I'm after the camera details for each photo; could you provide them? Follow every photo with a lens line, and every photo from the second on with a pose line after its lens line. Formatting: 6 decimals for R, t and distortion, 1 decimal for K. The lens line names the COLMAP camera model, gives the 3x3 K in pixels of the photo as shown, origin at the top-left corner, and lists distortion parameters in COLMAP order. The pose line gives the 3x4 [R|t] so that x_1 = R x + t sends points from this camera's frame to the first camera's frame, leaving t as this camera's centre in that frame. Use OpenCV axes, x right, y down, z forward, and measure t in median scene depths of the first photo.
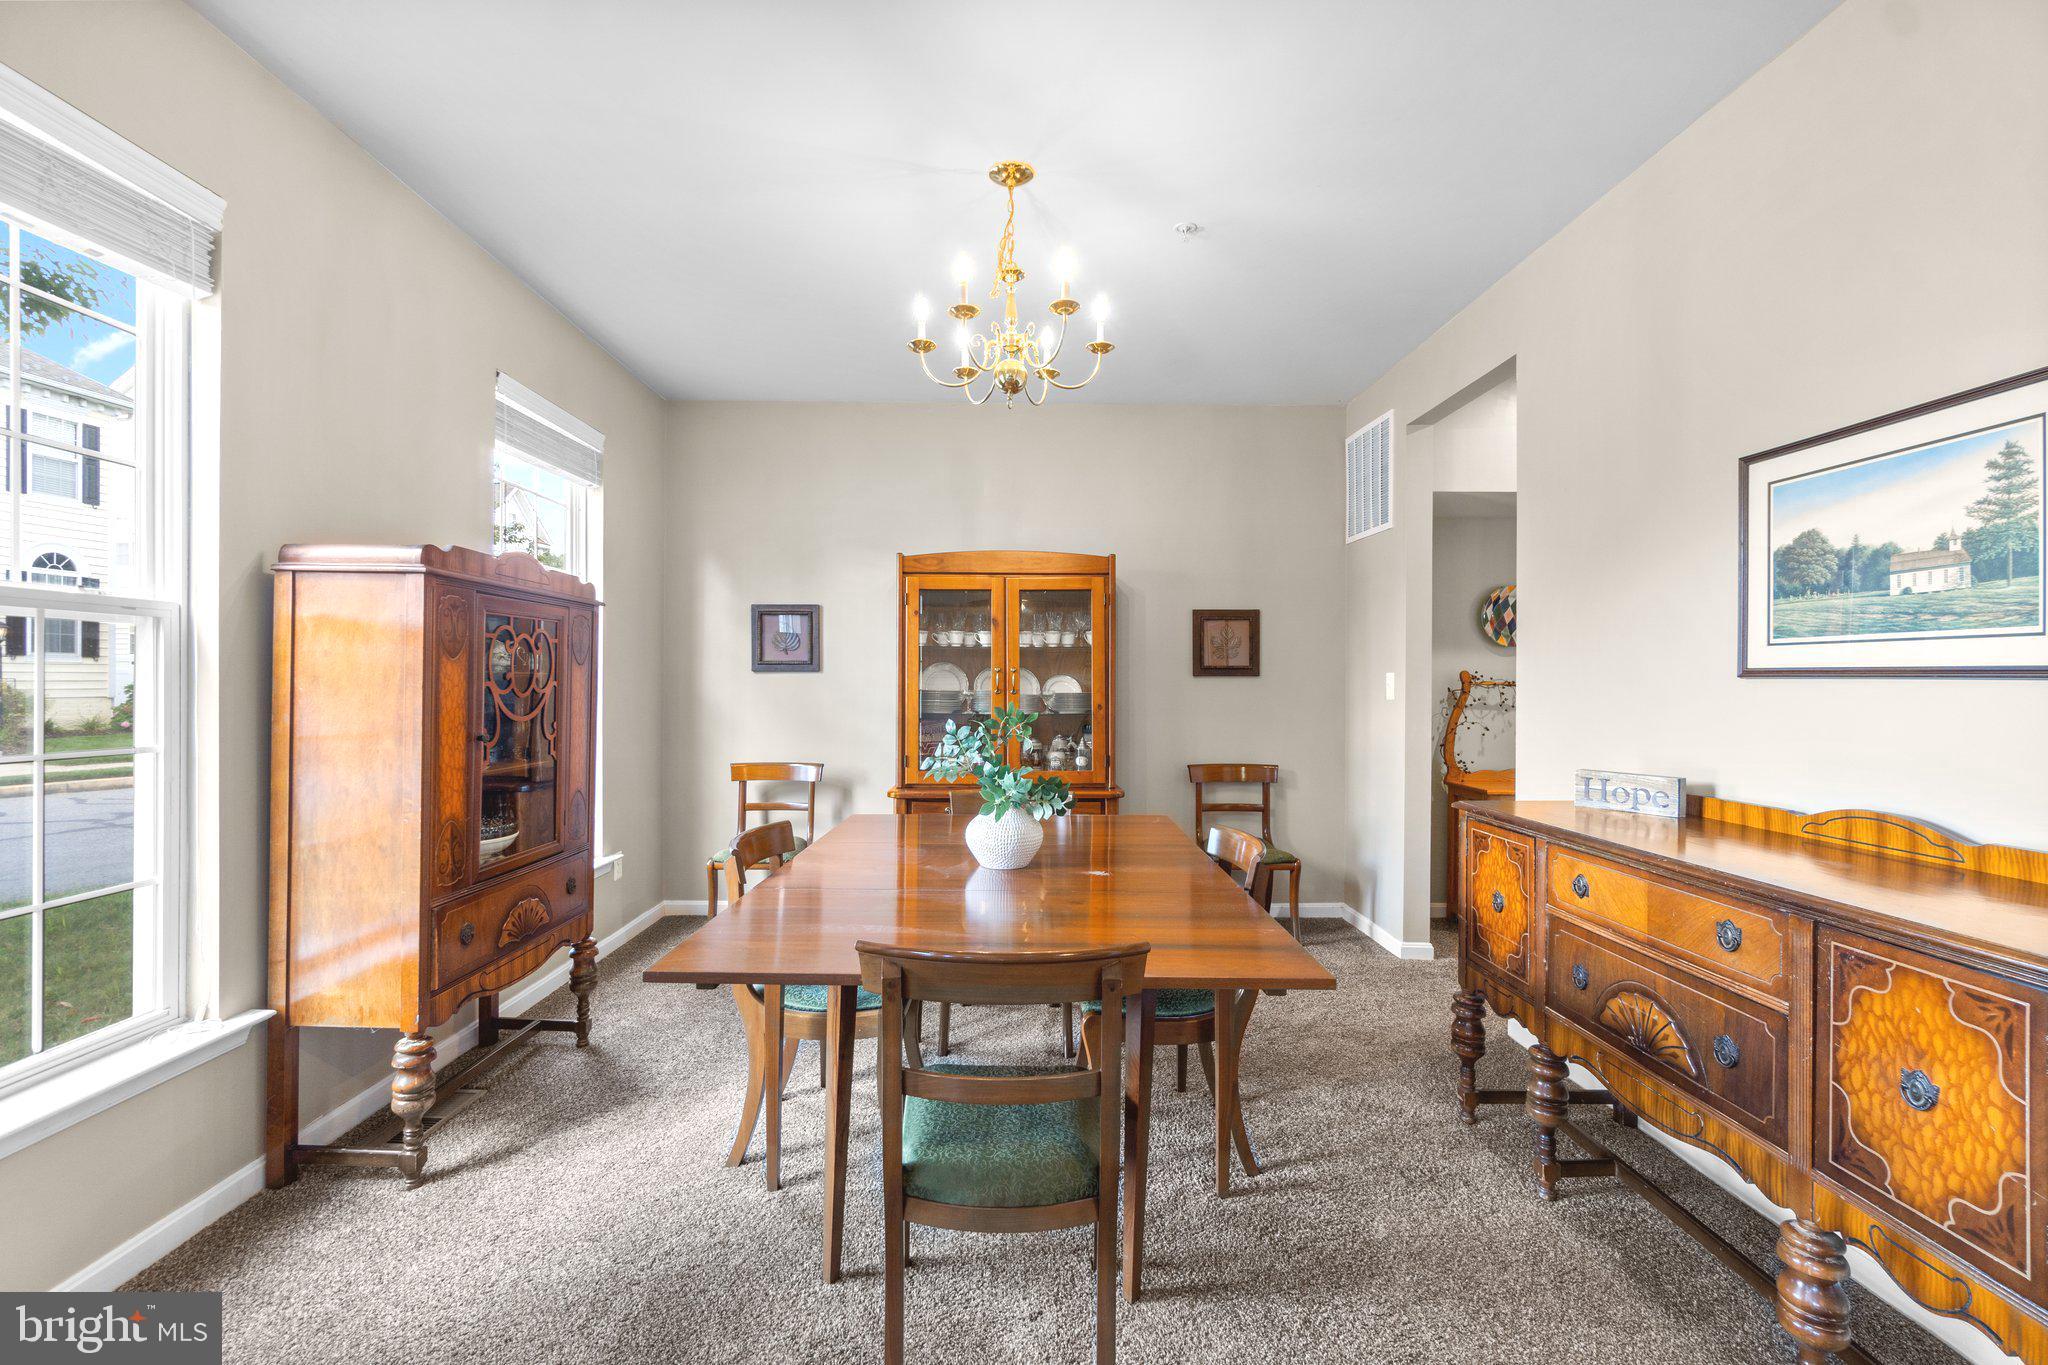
lens RADIAL K [[883.7, 0, 1021.4], [0, 883.7, 683.2], [0, 0, 1]] dist [-0.002907, -0.000047]
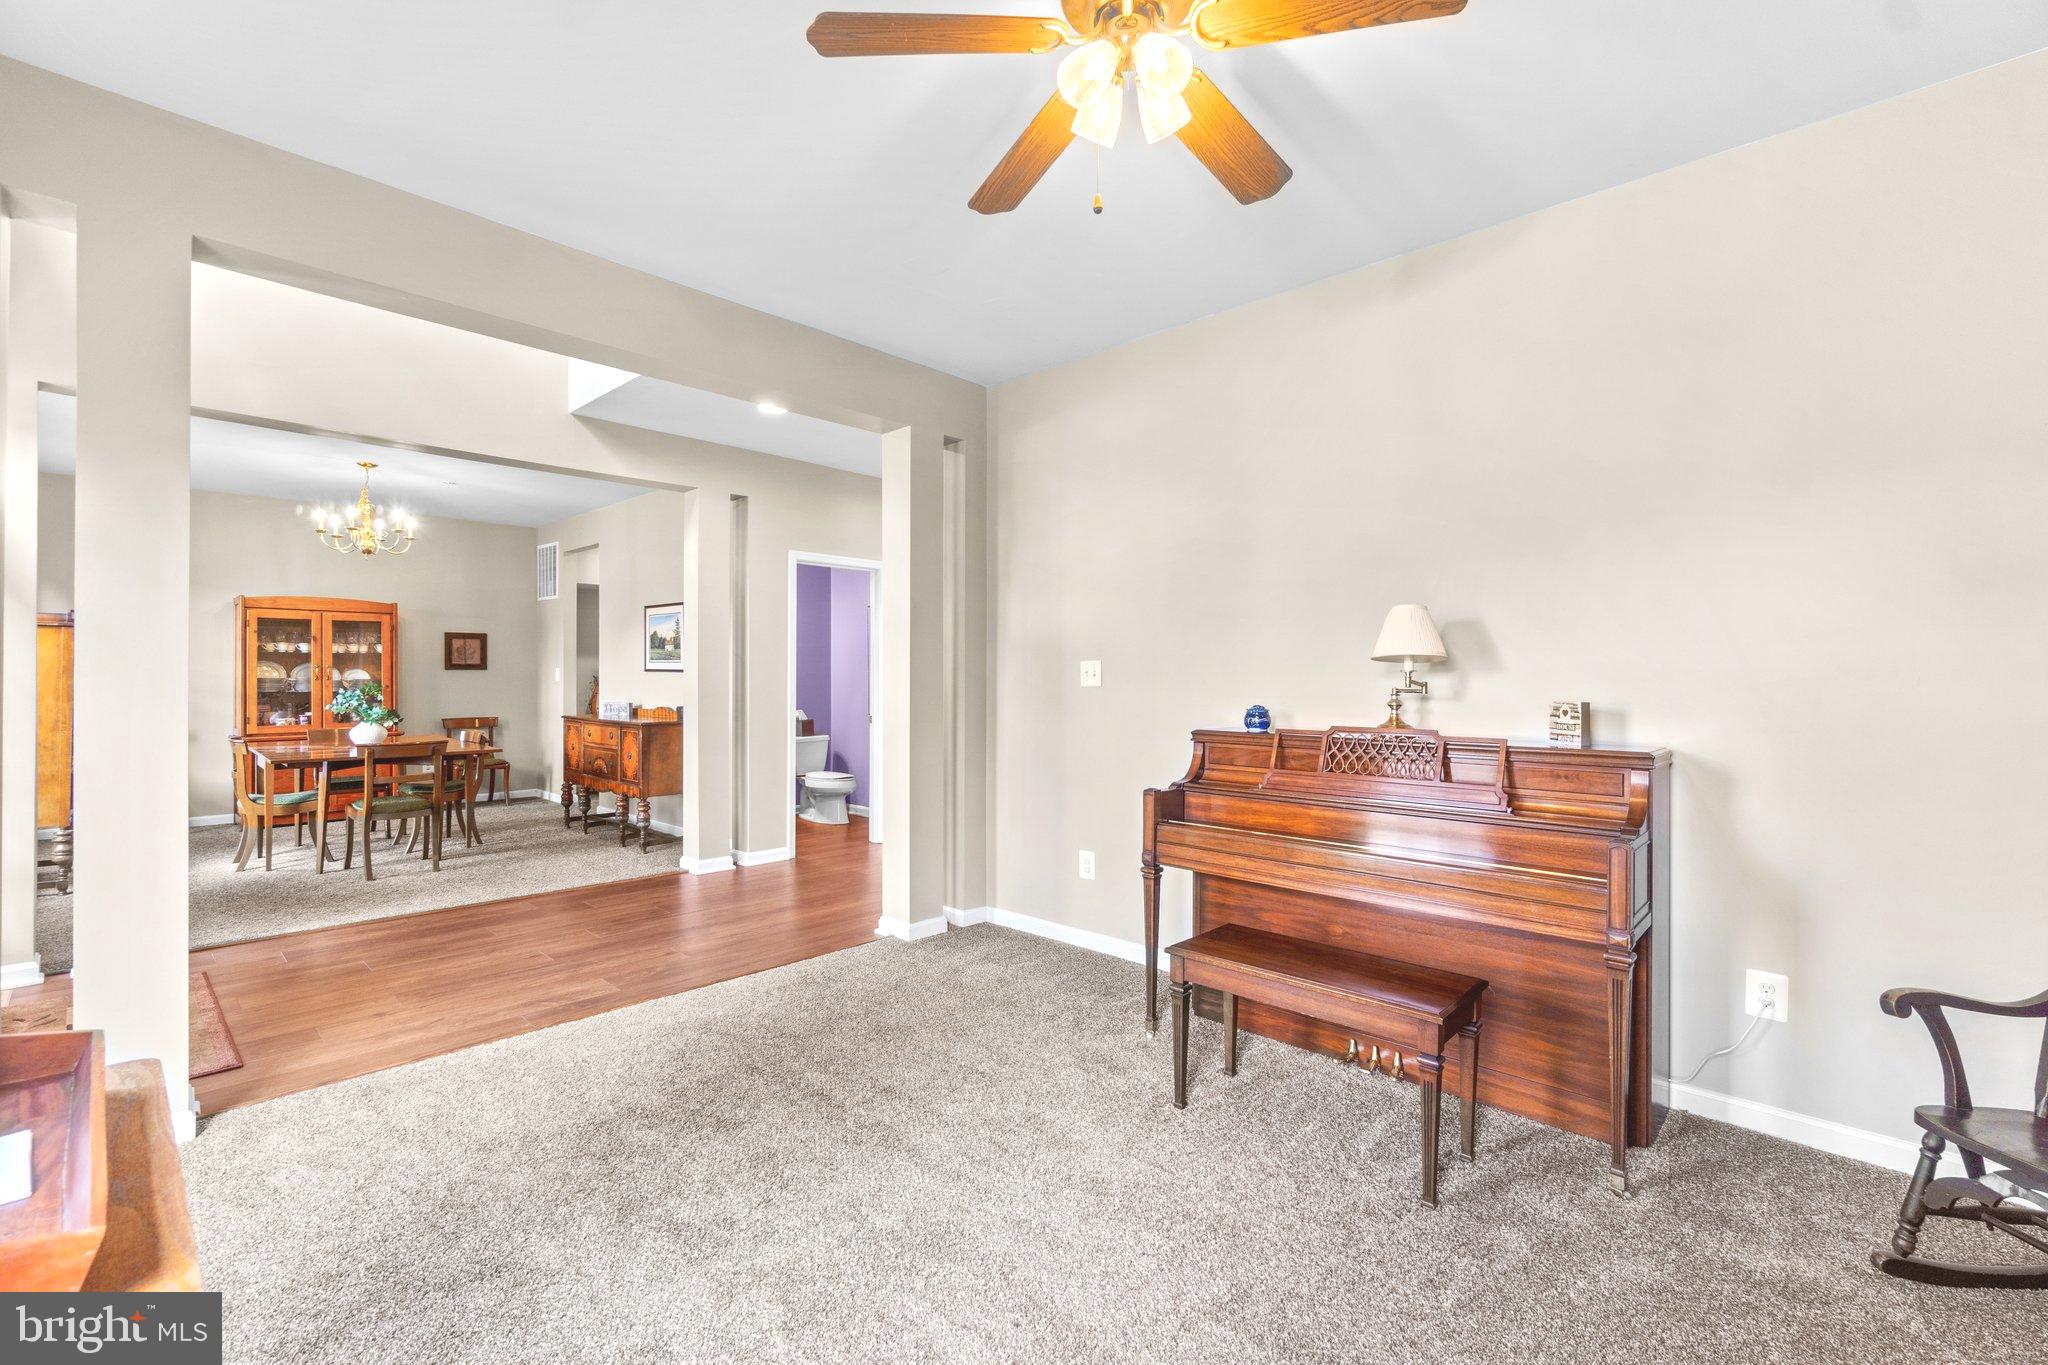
lens RADIAL K [[905.3, 0, 1015.6], [0, 905.3, 679.4], [0, 0, 1]] dist [-0.001725, 0.000172]
pose [[0.710832, -0.005552, 0.703340, -0.309379], [0.000791, 0.999975, 0.007093, -0.000452], [-0.703362, -0.004486, 0.710818, -1.263450]]
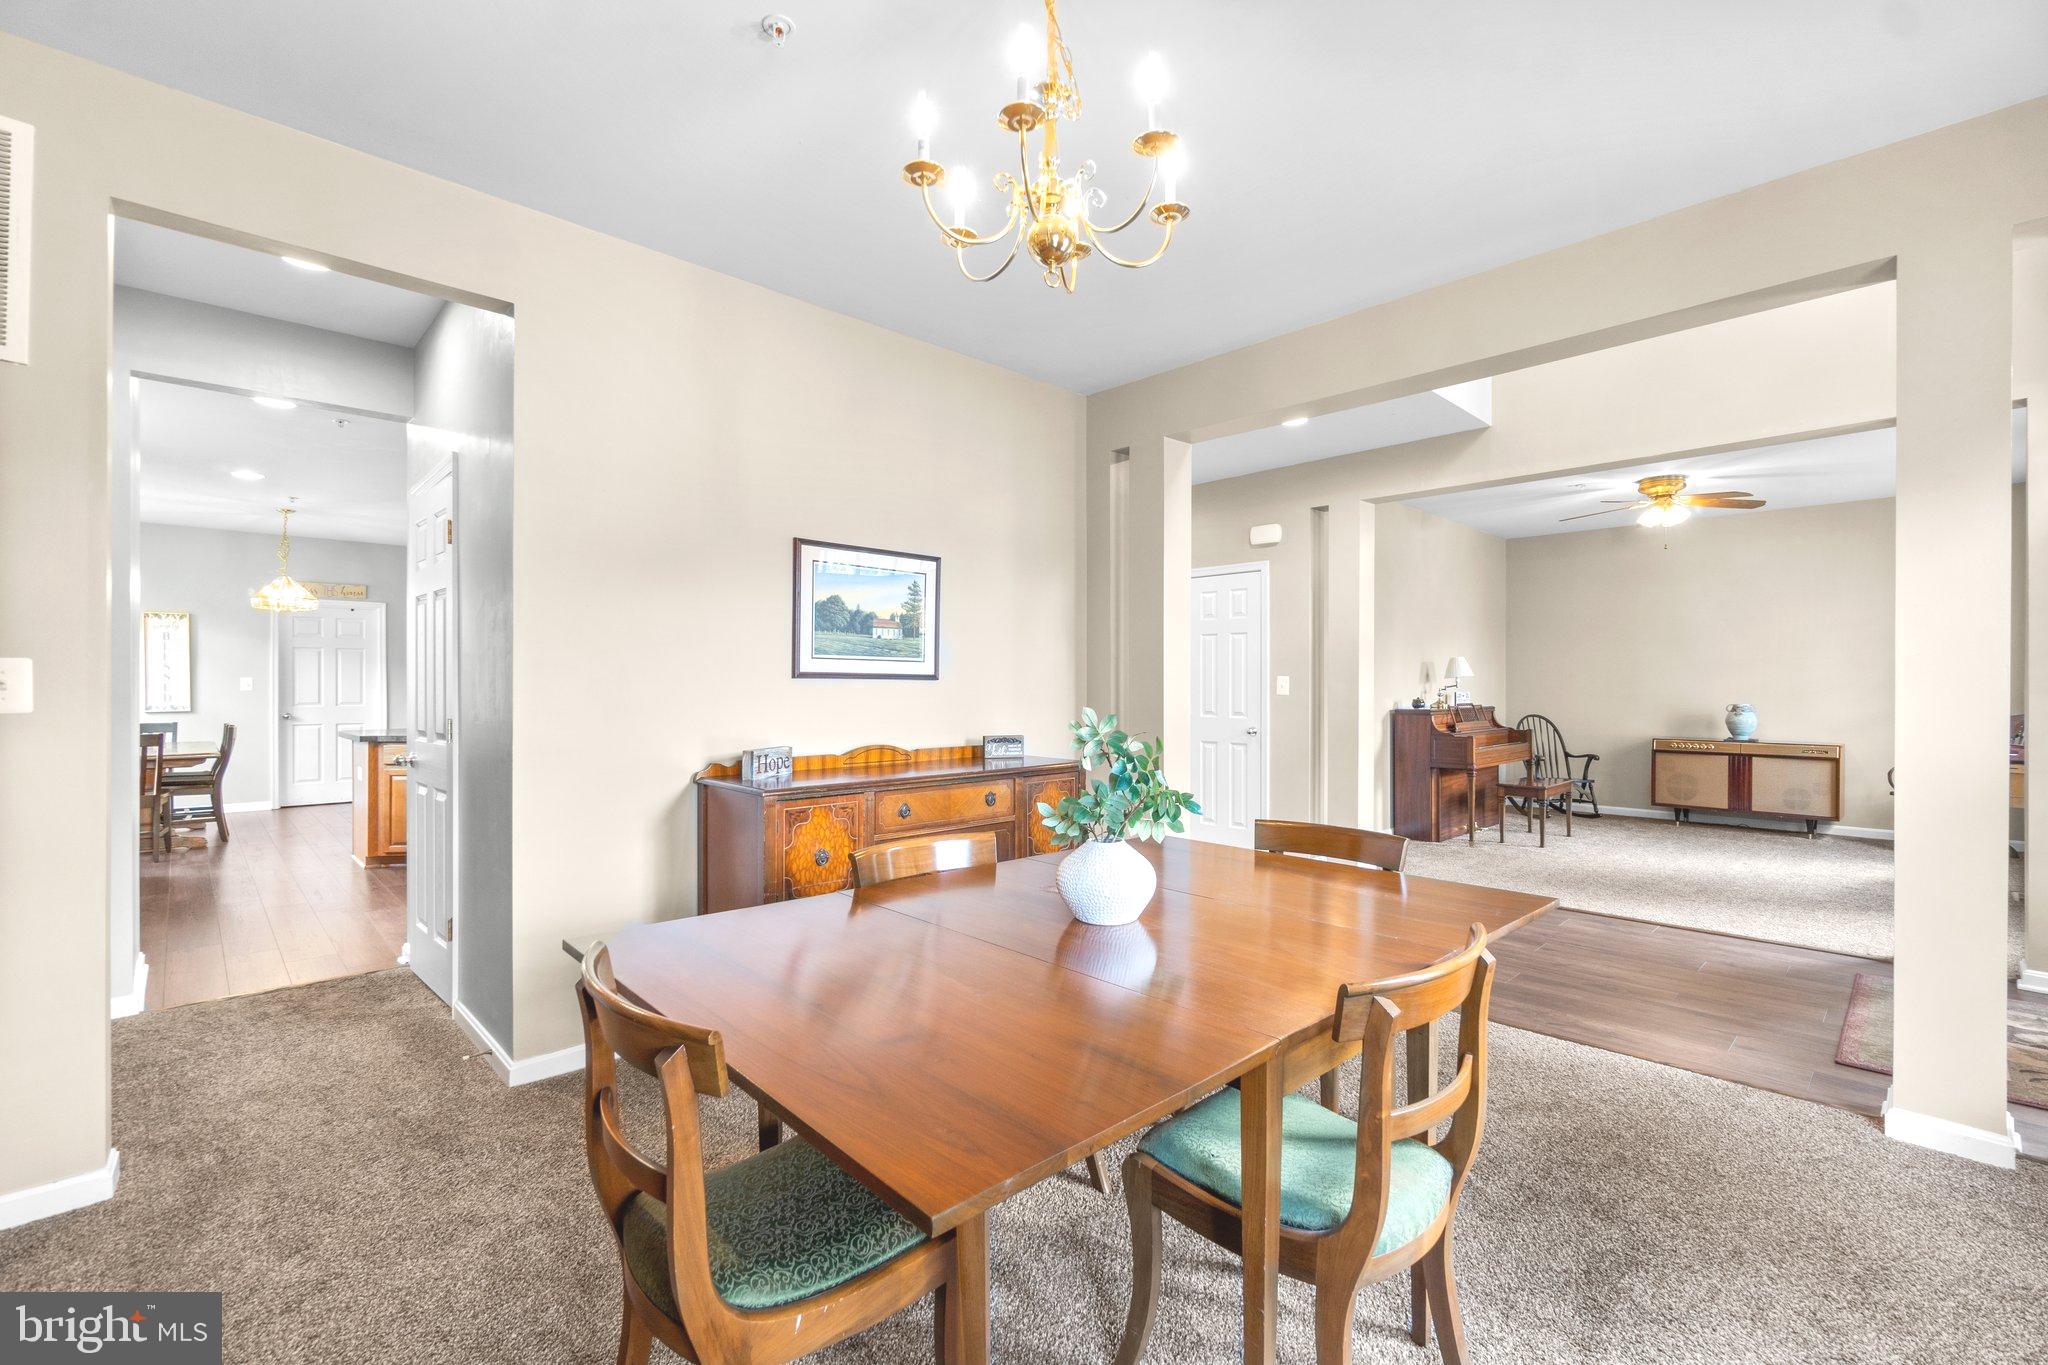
lens RADIAL K [[883.7, 0, 1021.4], [0, 883.7, 683.2], [0, 0, 1]] dist [-0.002907, -0.000047]
pose [[-0.683006, -0.004843, 0.730397, -0.319216], [-0.004306, 0.999987, 0.002604, -0.001141], [-0.730400, -0.001366, -0.683018, 0.932952]]
